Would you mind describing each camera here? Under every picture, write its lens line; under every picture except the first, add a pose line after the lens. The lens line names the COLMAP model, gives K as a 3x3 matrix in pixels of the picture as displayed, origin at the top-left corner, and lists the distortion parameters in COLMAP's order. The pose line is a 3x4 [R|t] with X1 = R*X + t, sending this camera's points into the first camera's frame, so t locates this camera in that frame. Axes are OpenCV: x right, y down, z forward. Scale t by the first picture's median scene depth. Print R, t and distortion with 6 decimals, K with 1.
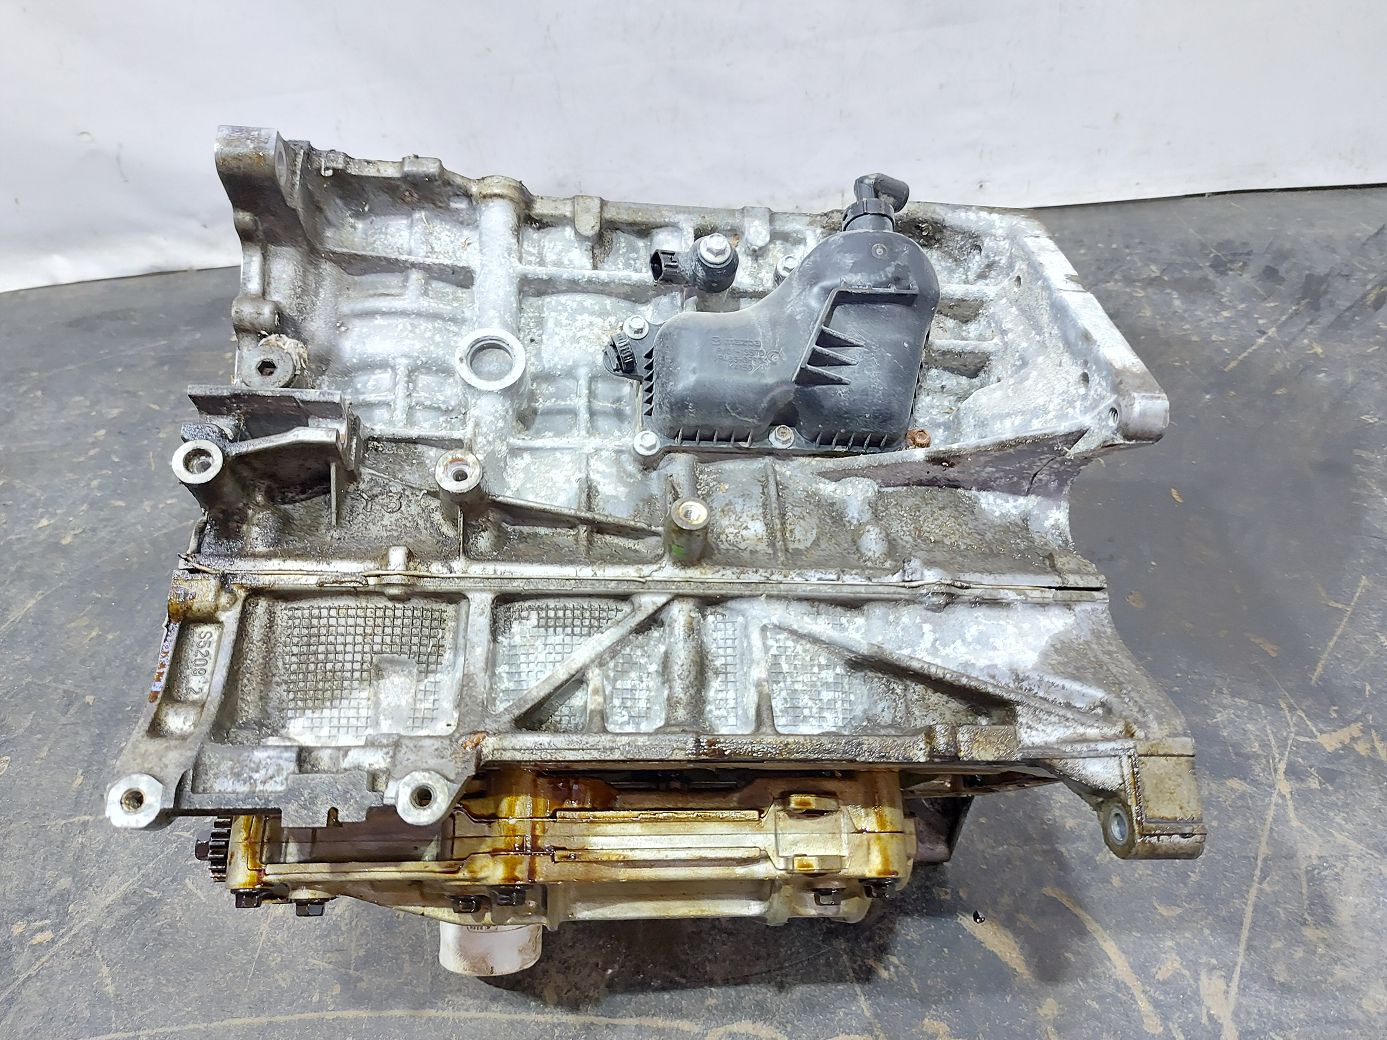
lens RADIAL K [[1065.1, 0, 652.2], [0, 1065.1, 536.8], [0, 0, 1]] dist [0.041369, -0.067792]
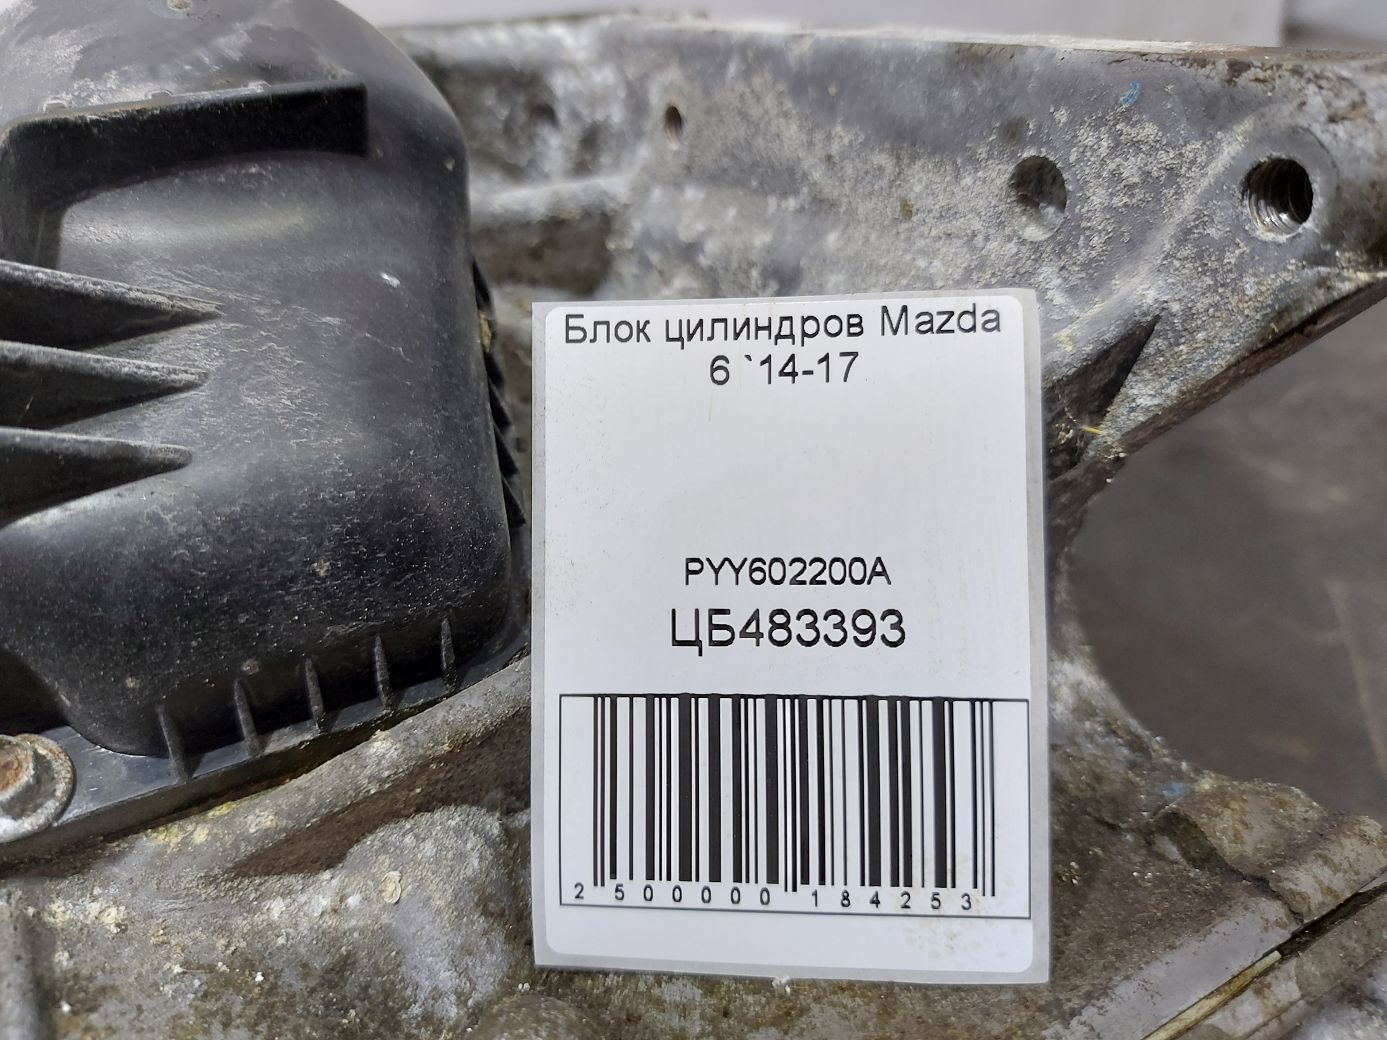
lens RADIAL K [[1144.7, 0, 697.5], [0, 1144.7, 521.8], [0, 0, 1]] dist [-0.044853, -0.016393]
pose [[0.888600, -0.312725, 0.335550, 0.173729], [0.384656, 0.906560, -0.173750, -0.043230], [-0.249860, 0.283465, 0.925860, 0.668743]]
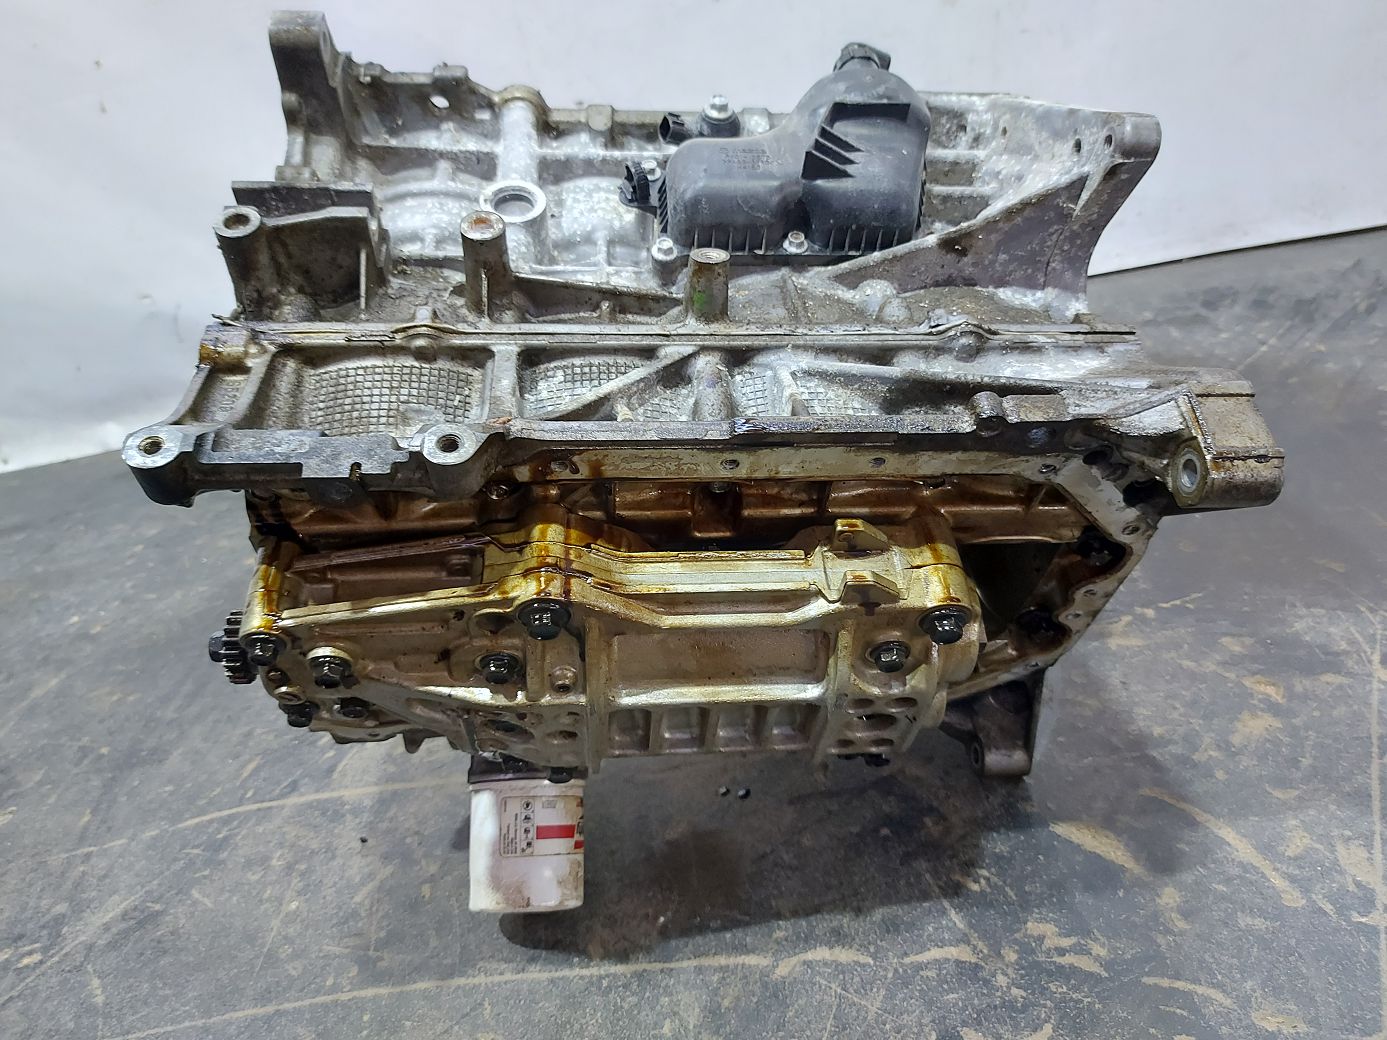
lens RADIAL K [[1065.1, 0, 651.1], [0, 1065.1, 527.2], [0, 0, 1]] dist [0.041369, -0.067792]
pose [[0.997850, -0.062404, -0.020036, -0.013097], [0.053919, 0.955402, -0.290345, 0.423943], [0.037261, 0.288640, 0.956712, 0.077052]]
